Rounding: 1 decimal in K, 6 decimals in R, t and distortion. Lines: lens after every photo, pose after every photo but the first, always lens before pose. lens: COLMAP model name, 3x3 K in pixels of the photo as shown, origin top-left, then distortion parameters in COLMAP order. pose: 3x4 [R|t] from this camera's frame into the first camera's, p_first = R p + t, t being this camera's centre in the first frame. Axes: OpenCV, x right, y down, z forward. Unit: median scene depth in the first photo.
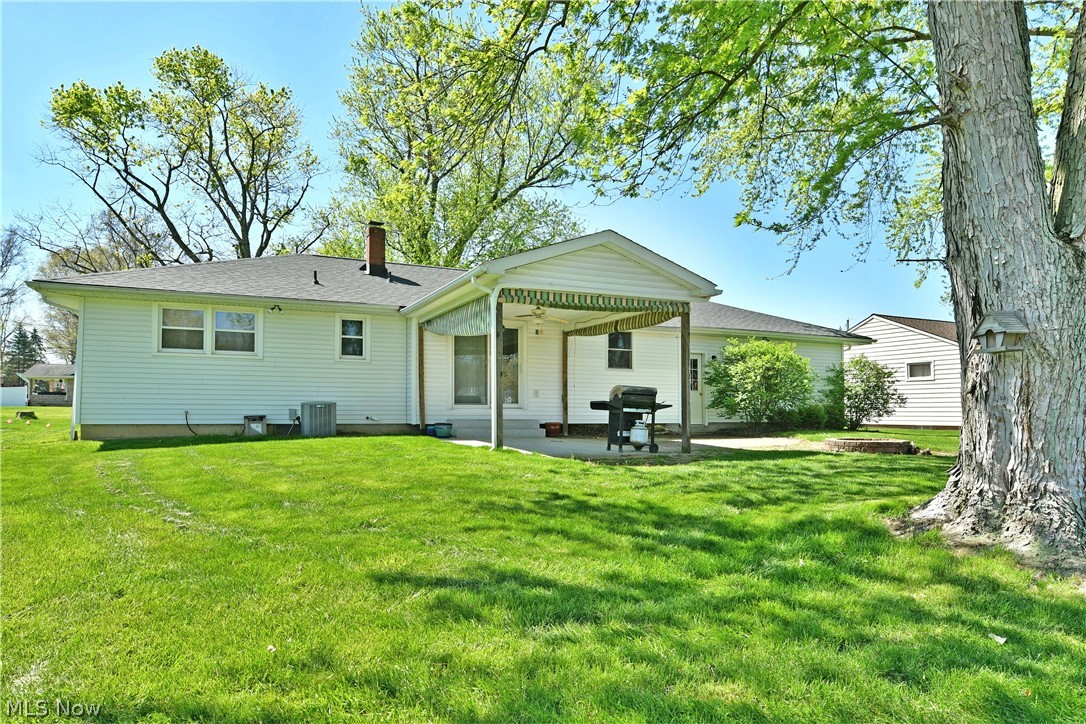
lens RADIAL K [[644.8, 0, 549.5], [0, 644.8, 392.3], [0, 0, 1]] dist [-0.022328, -0.002439]
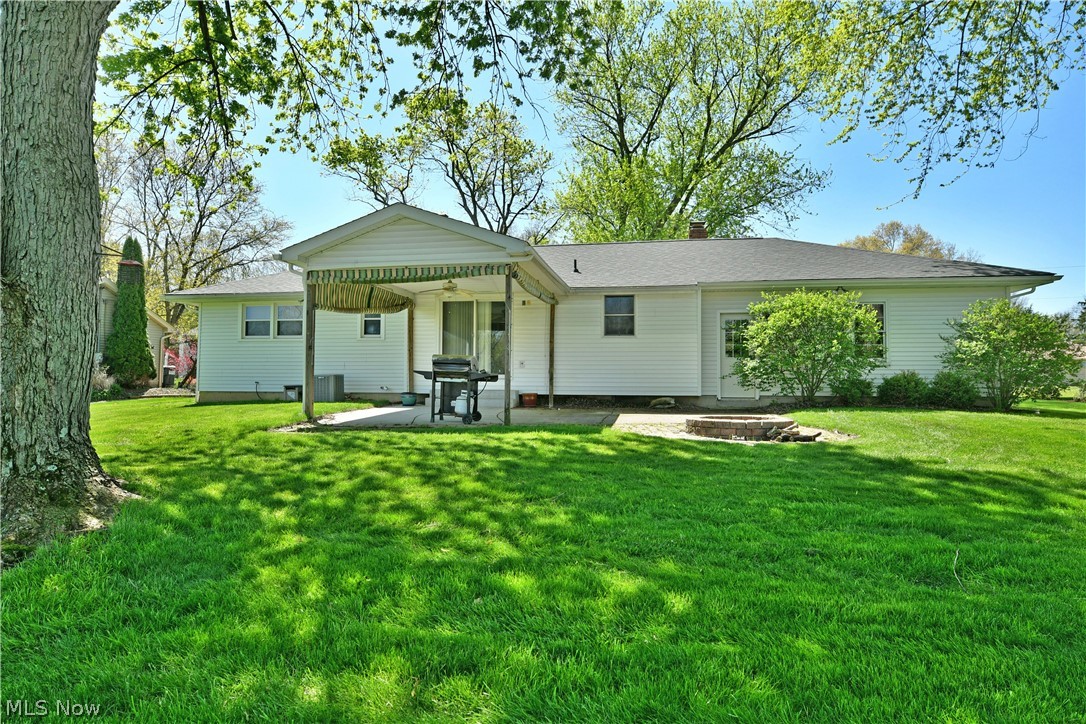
lens RADIAL K [[644.8, 0, 548.1], [0, 644.8, 356.6], [0, 0, 1]] dist [-0.022328, -0.002439]
pose [[0.821855, -0.024613, -0.569164, 0.621966], [0.014627, 0.999649, -0.022108, 0.013070], [0.569508, 0.009844, 0.821927, 0.214739]]
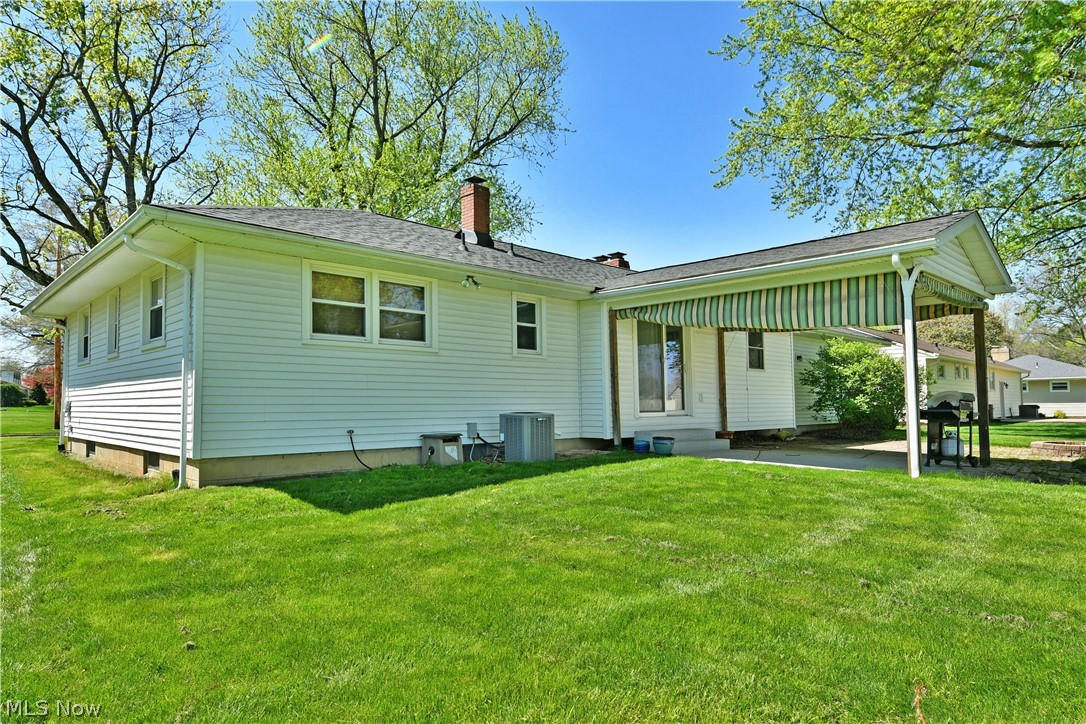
lens RADIAL K [[644.8, 0, 544.1], [0, 644.8, 372.2], [0, 0, 1]] dist [-0.022328, -0.002439]
pose [[0.948159, 0.007473, 0.317708, -0.521850], [-0.000386, 0.999750, -0.022364, -0.013404], [-0.317796, 0.021082, 0.947925, 0.280440]]
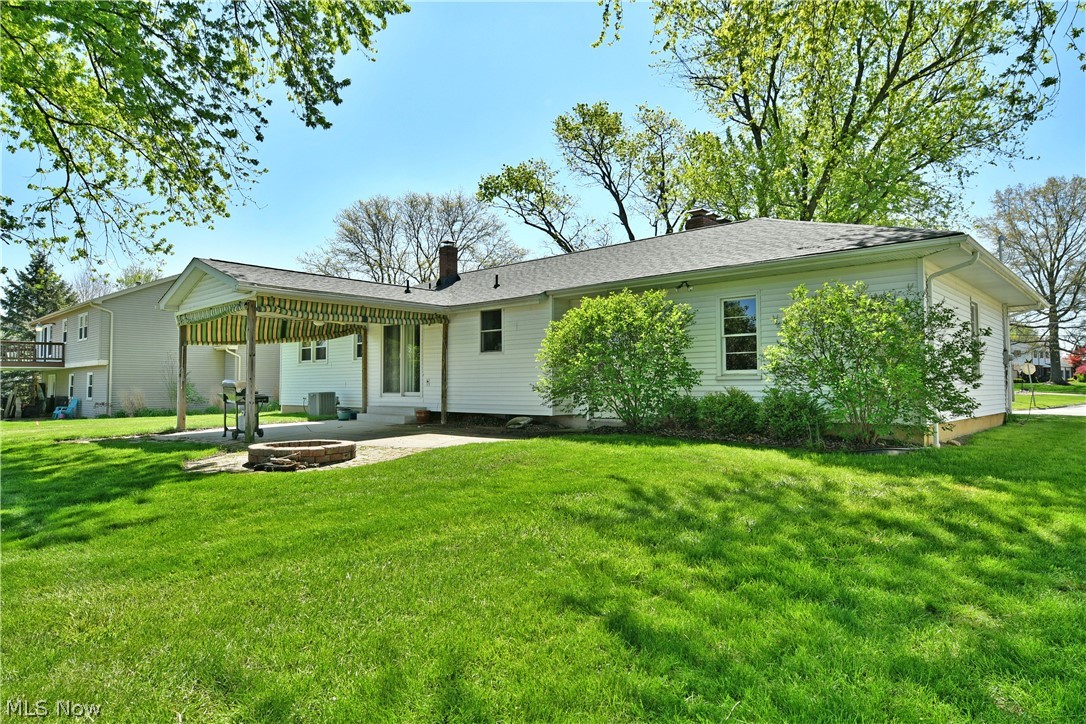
lens RADIAL K [[644.8, 0, 545.6], [0, 644.8, 364.5], [0, 0, 1]] dist [-0.022328, -0.002439]
pose [[0.368346, -0.036736, -0.928963, 1.088585], [0.023754, 0.999265, -0.030097, 0.009728], [0.929385, -0.010981, 0.368948, 0.842775]]
